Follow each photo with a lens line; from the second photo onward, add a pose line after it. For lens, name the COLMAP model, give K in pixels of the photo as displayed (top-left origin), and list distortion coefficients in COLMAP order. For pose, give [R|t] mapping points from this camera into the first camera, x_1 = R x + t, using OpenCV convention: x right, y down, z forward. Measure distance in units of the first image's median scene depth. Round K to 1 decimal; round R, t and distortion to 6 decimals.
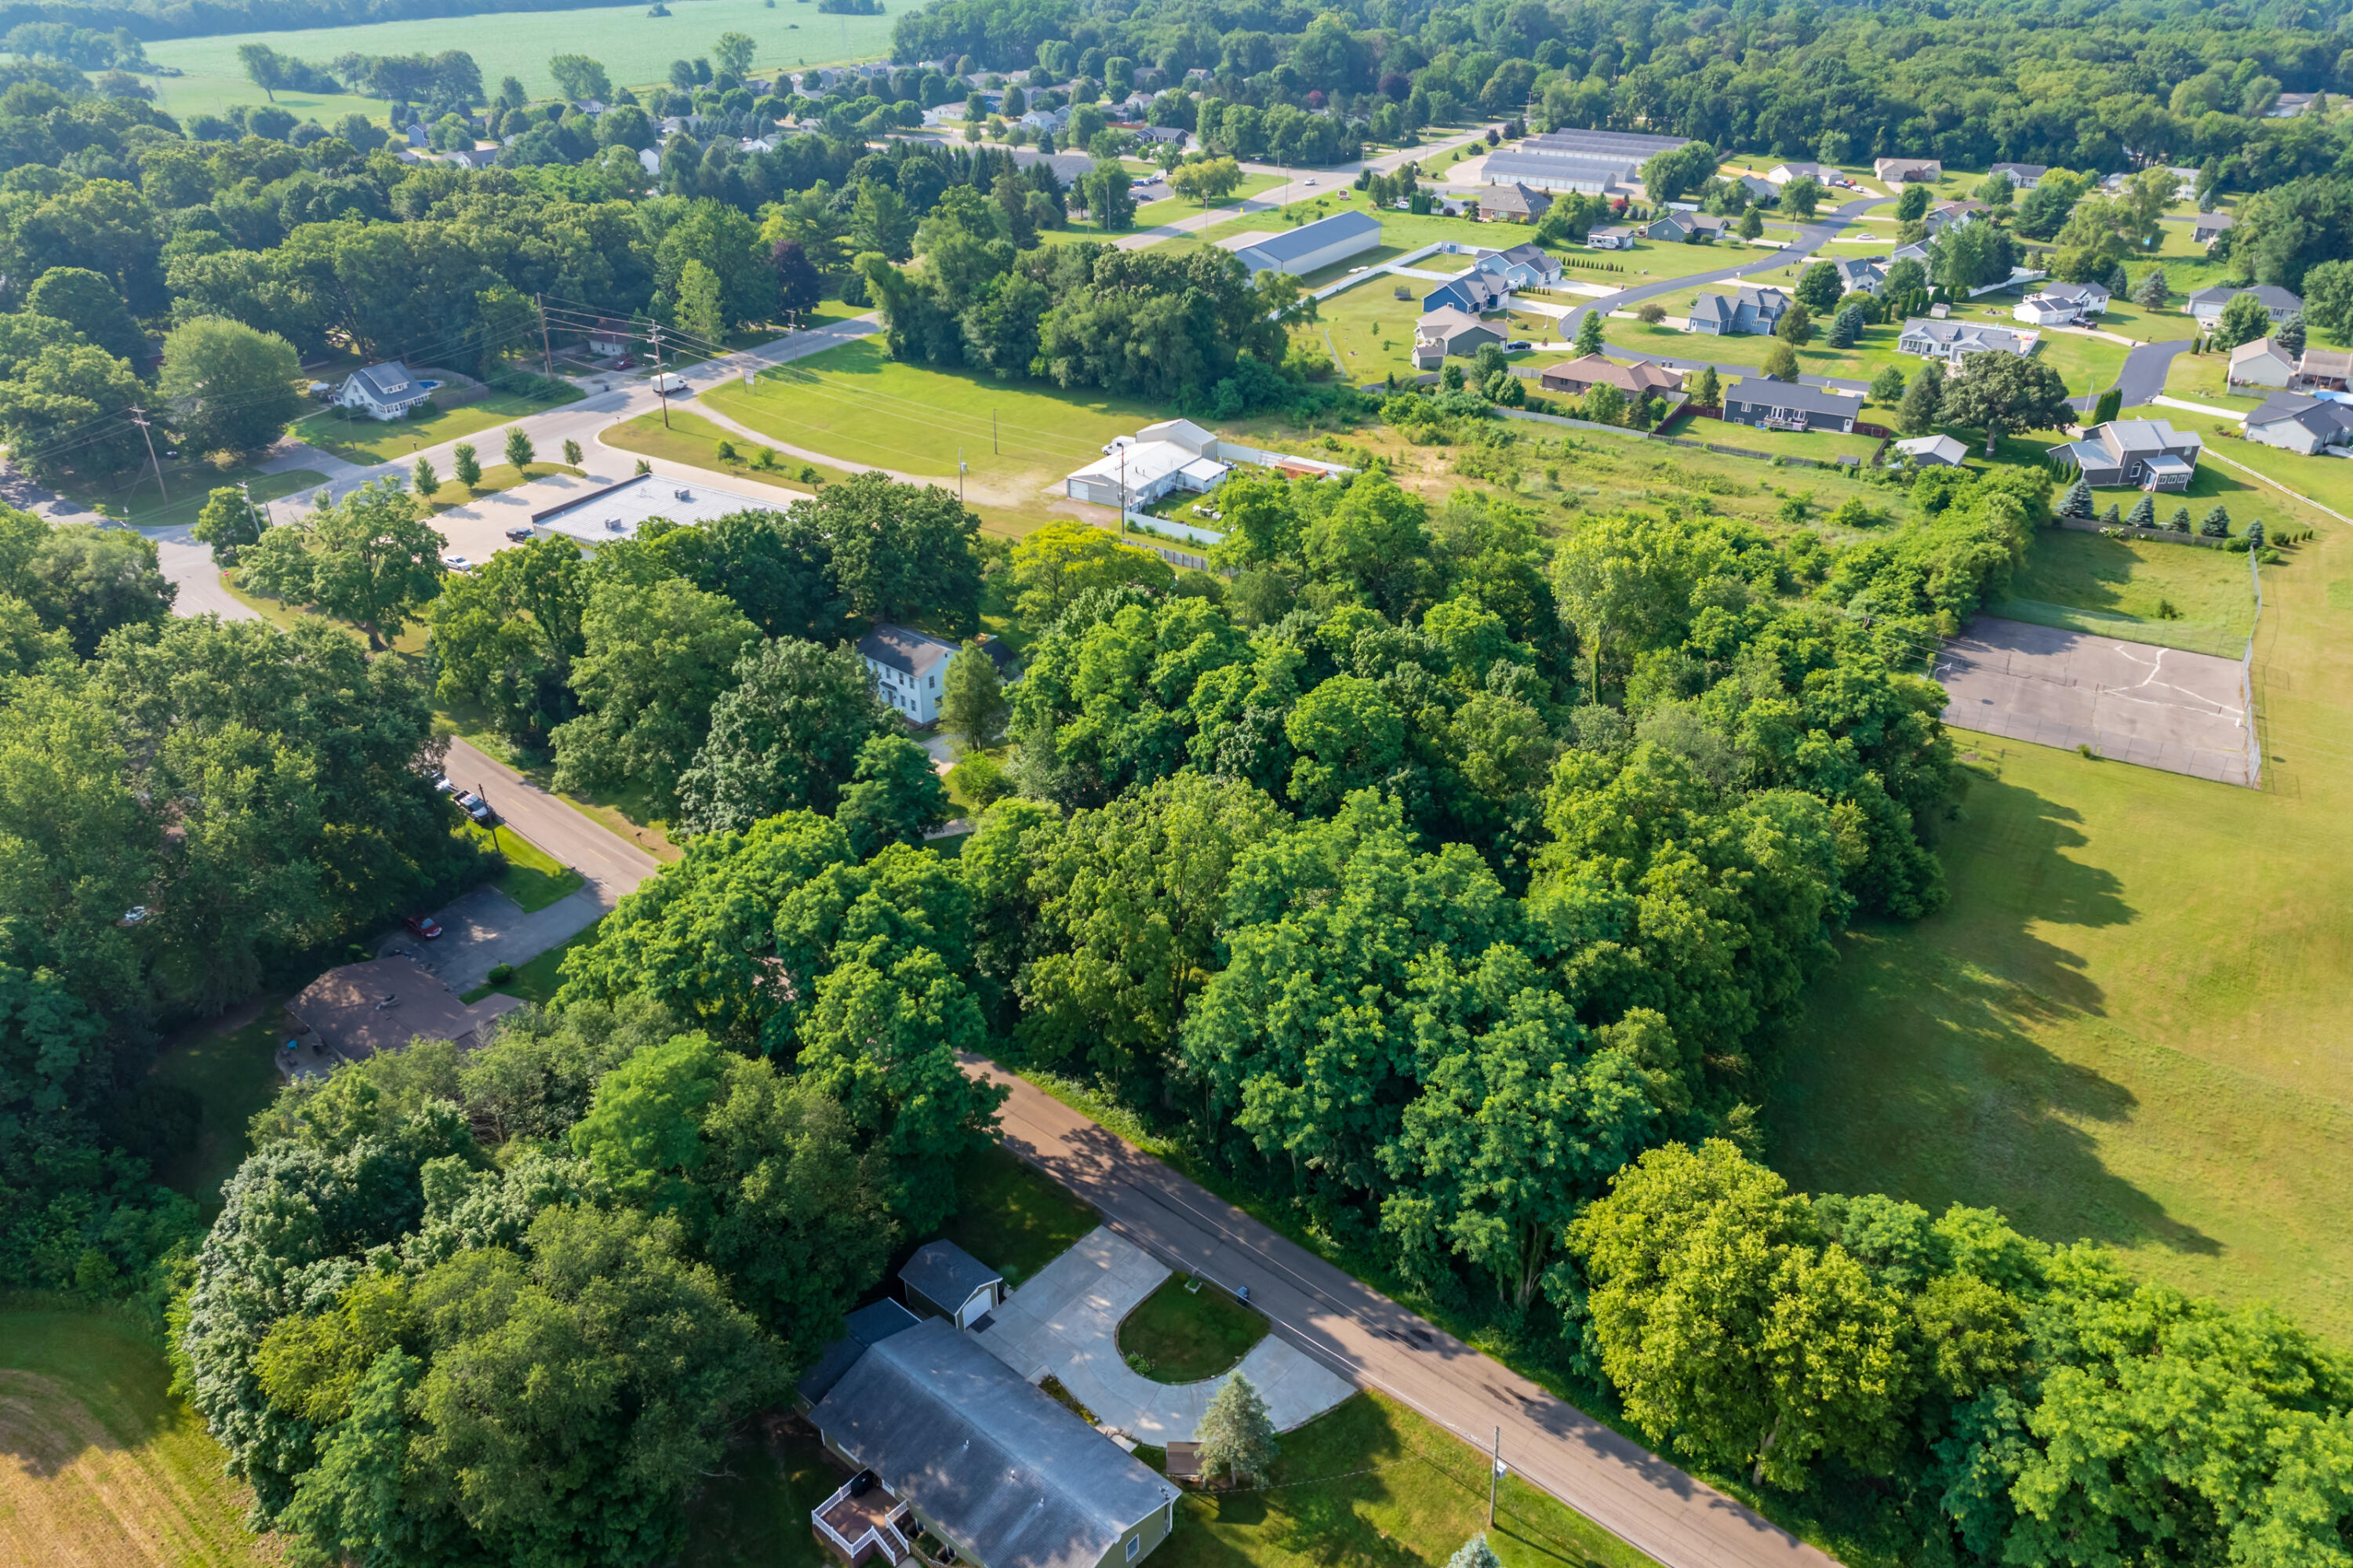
lens RADIAL K [[1688.4, 0, 1178.2], [0, 1688.4, 736.1], [0, 0, 1]] dist [-0.028103, 0.003291]
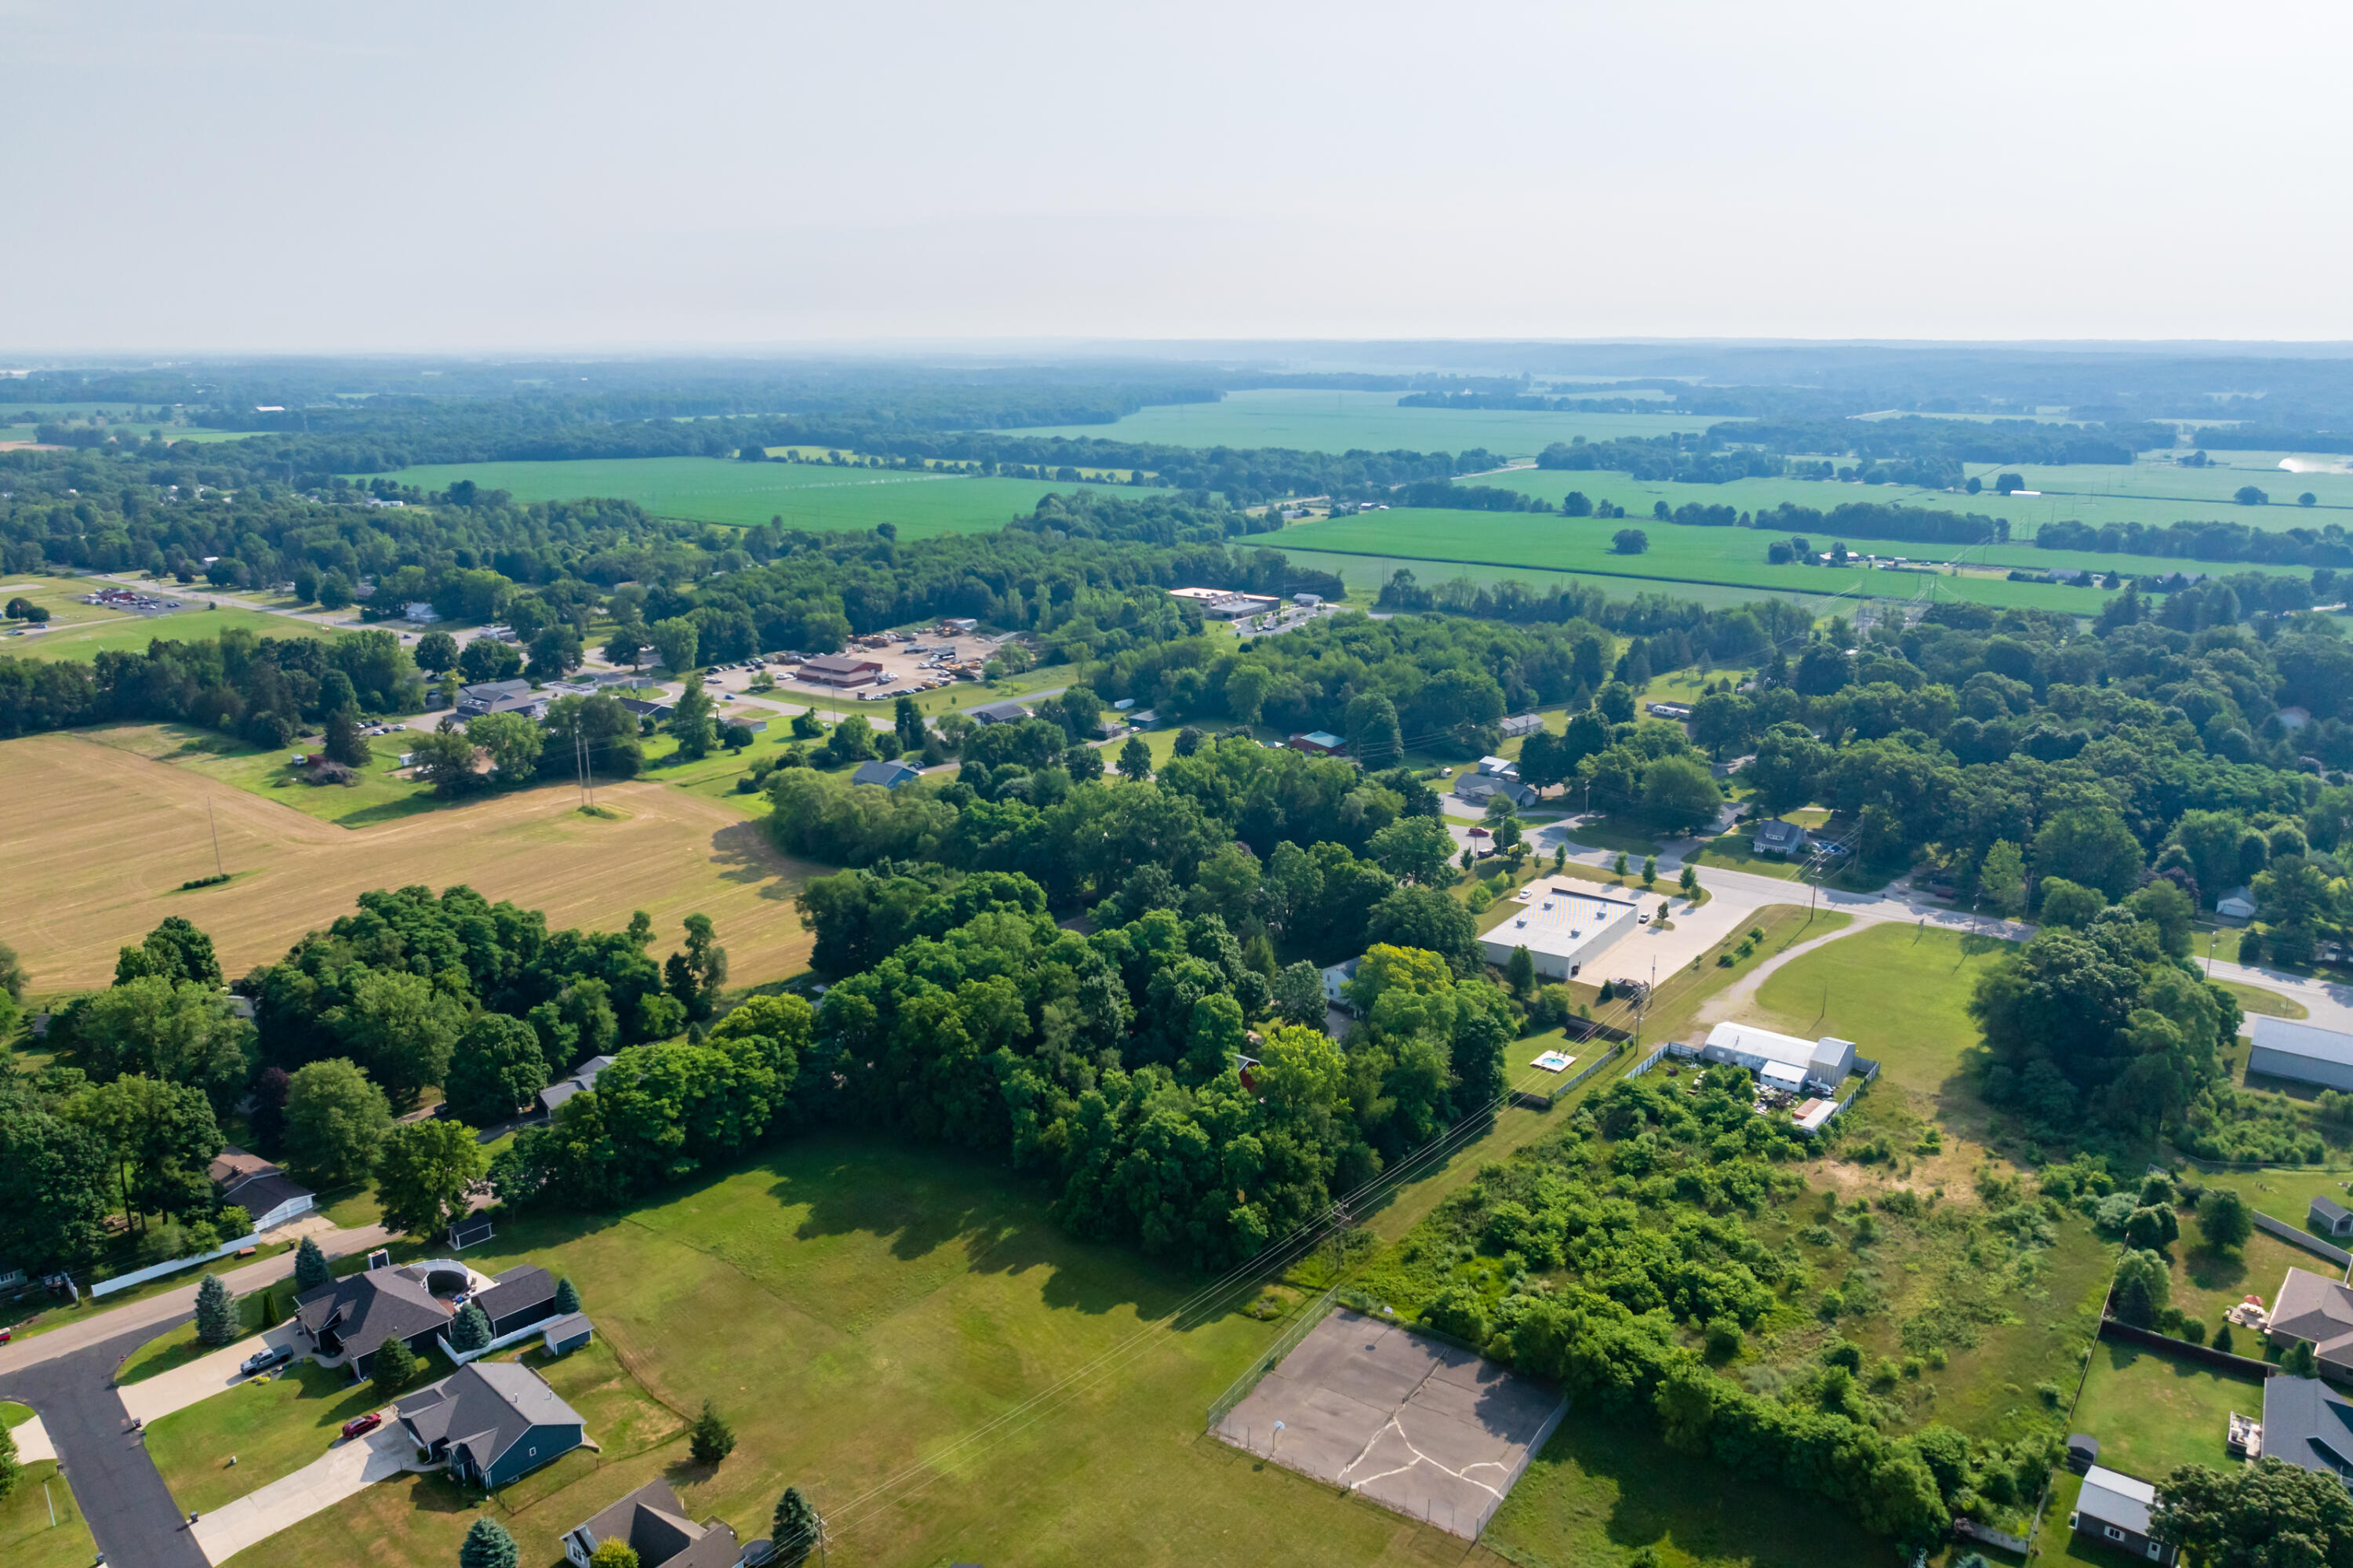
lens RADIAL K [[1647.4, 0, 1188.2], [0, 1647.4, 783.6], [0, 0, 1]] dist [-0.020527, 0.004454]
pose [[-0.095324, 0.255027, -0.962224, 1.172505], [-0.446990, 0.852727, 0.270288, -0.478286], [0.889445, 0.455869, 0.032710, 0.518319]]
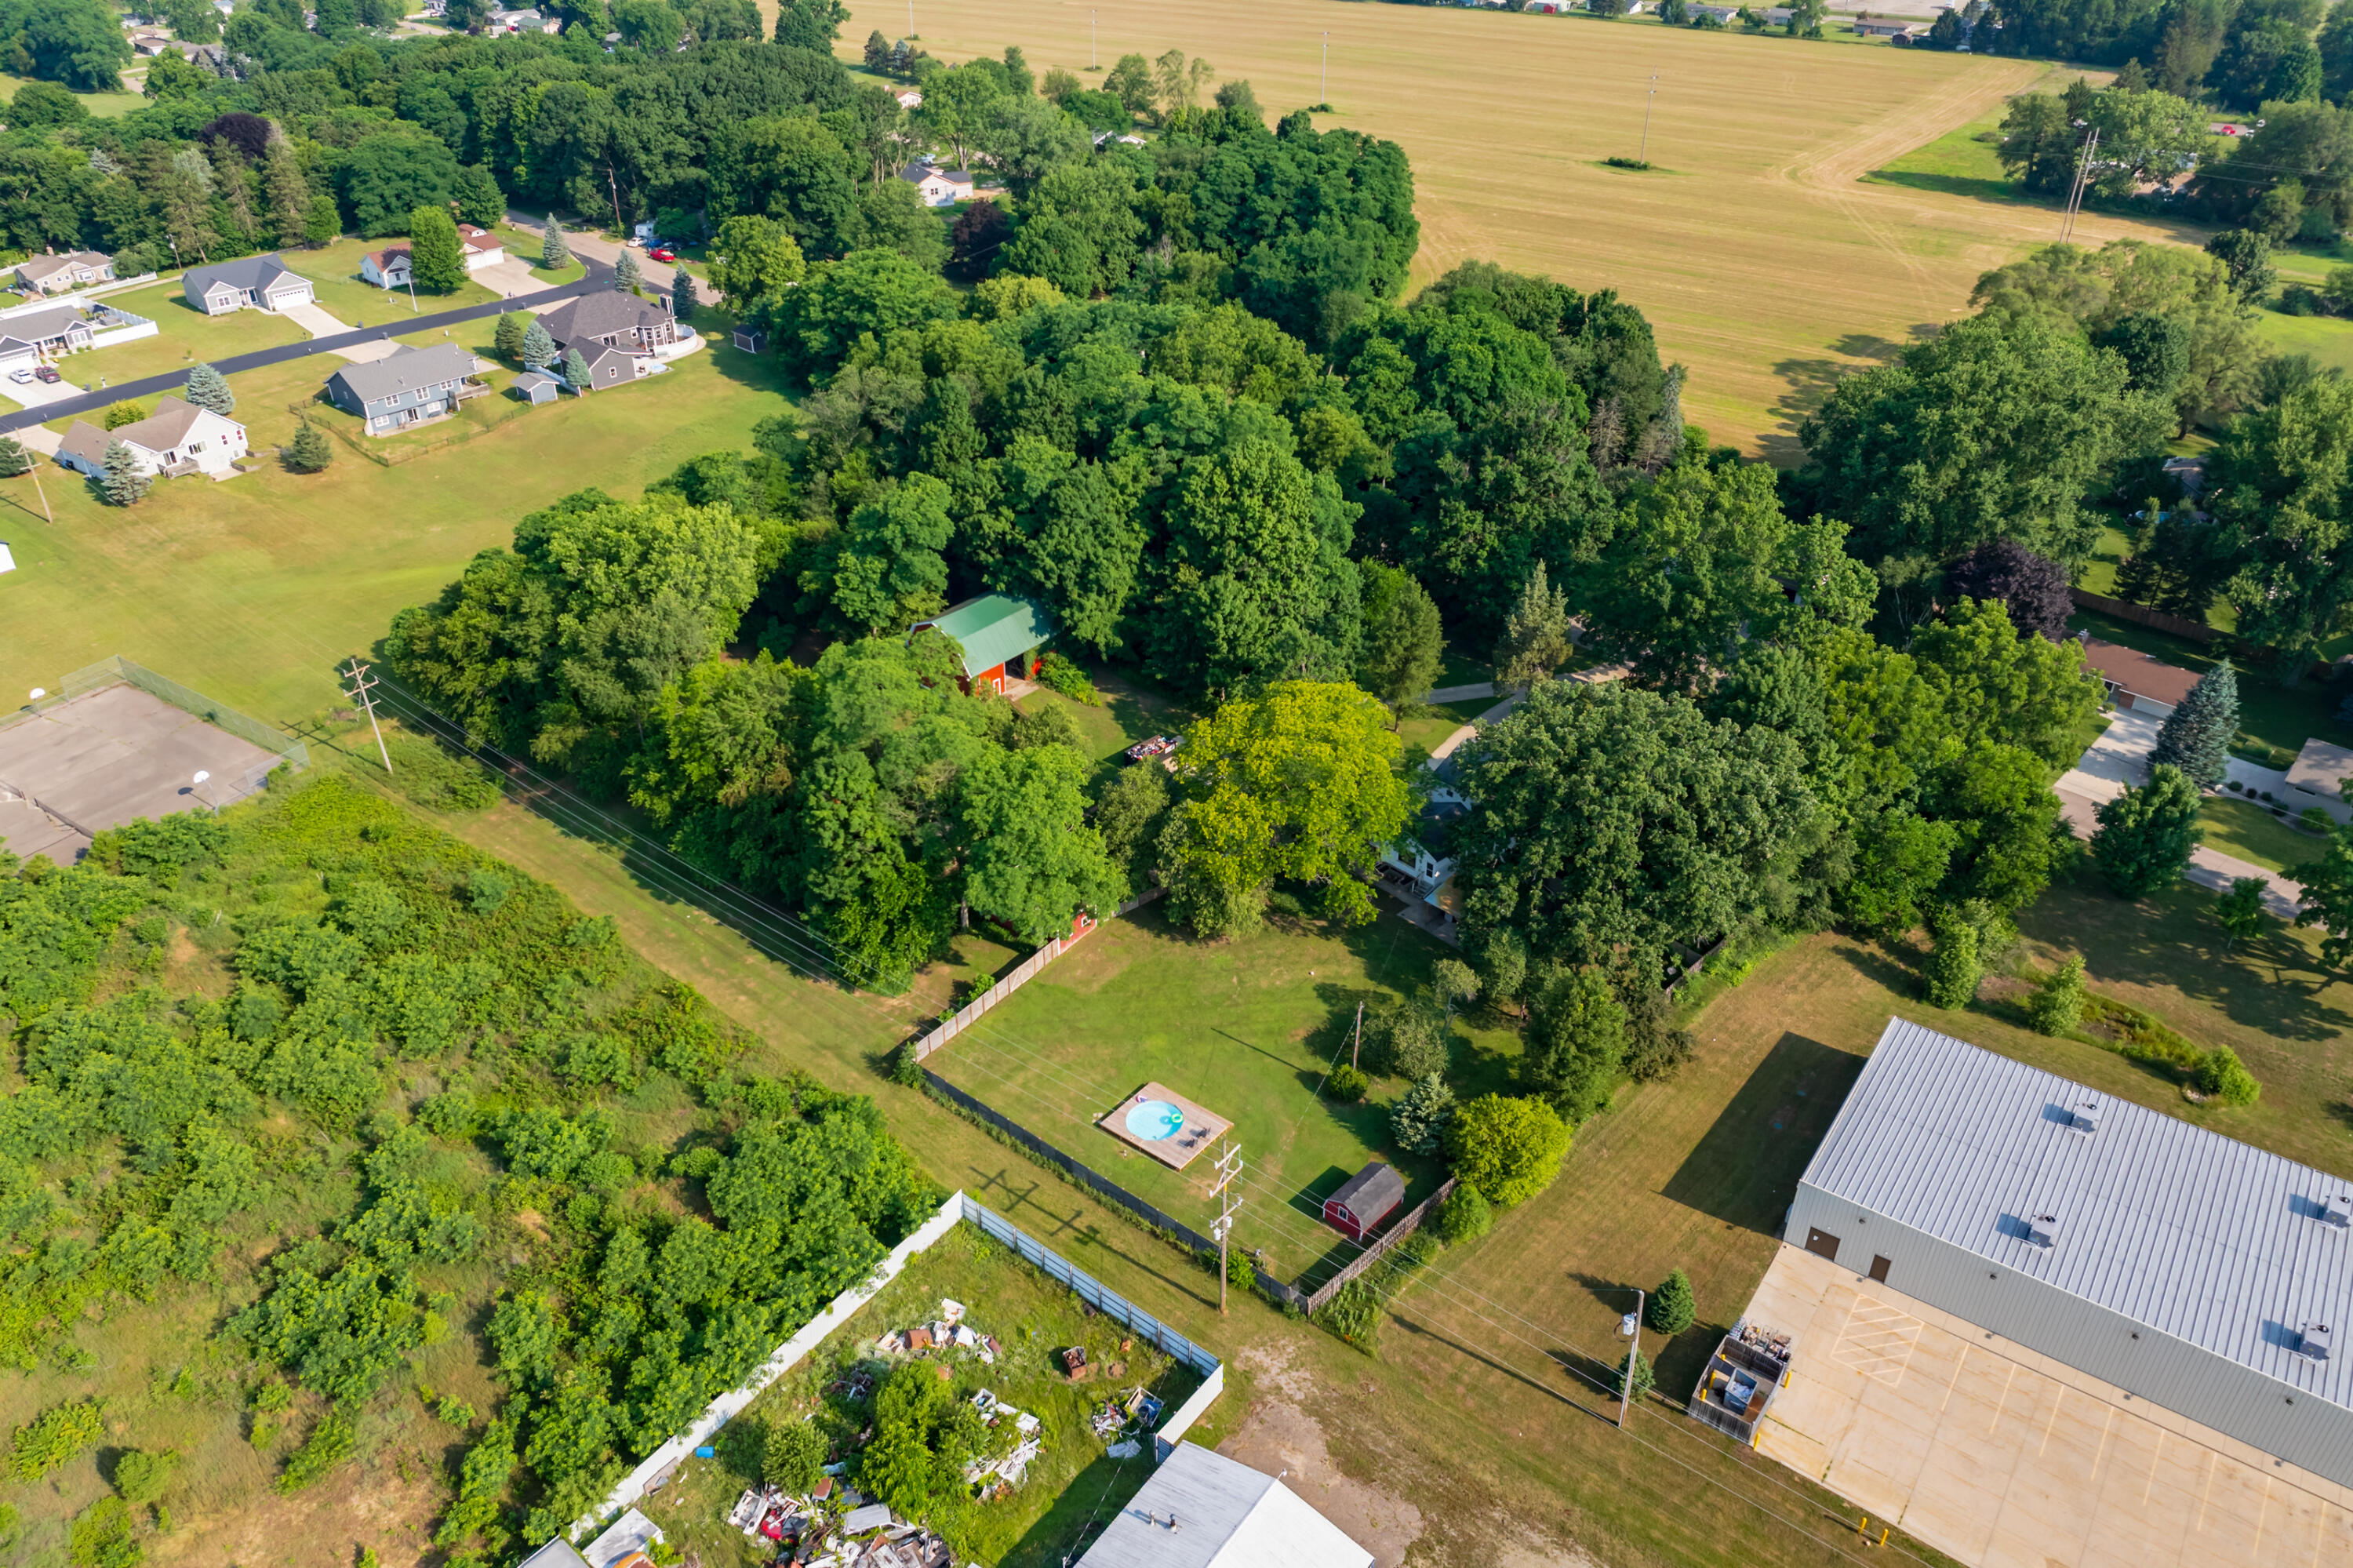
lens RADIAL K [[1686.5, 0, 1161.6], [0, 1686.5, 795.7], [0, 0, 1]] dist [-0.025310, 0.002640]
pose [[-0.995462, -0.051558, 0.079980, -0.048028], [0.042068, 0.515459, 0.855881, -0.546659], [-0.085354, 0.855362, -0.510951, 1.072824]]
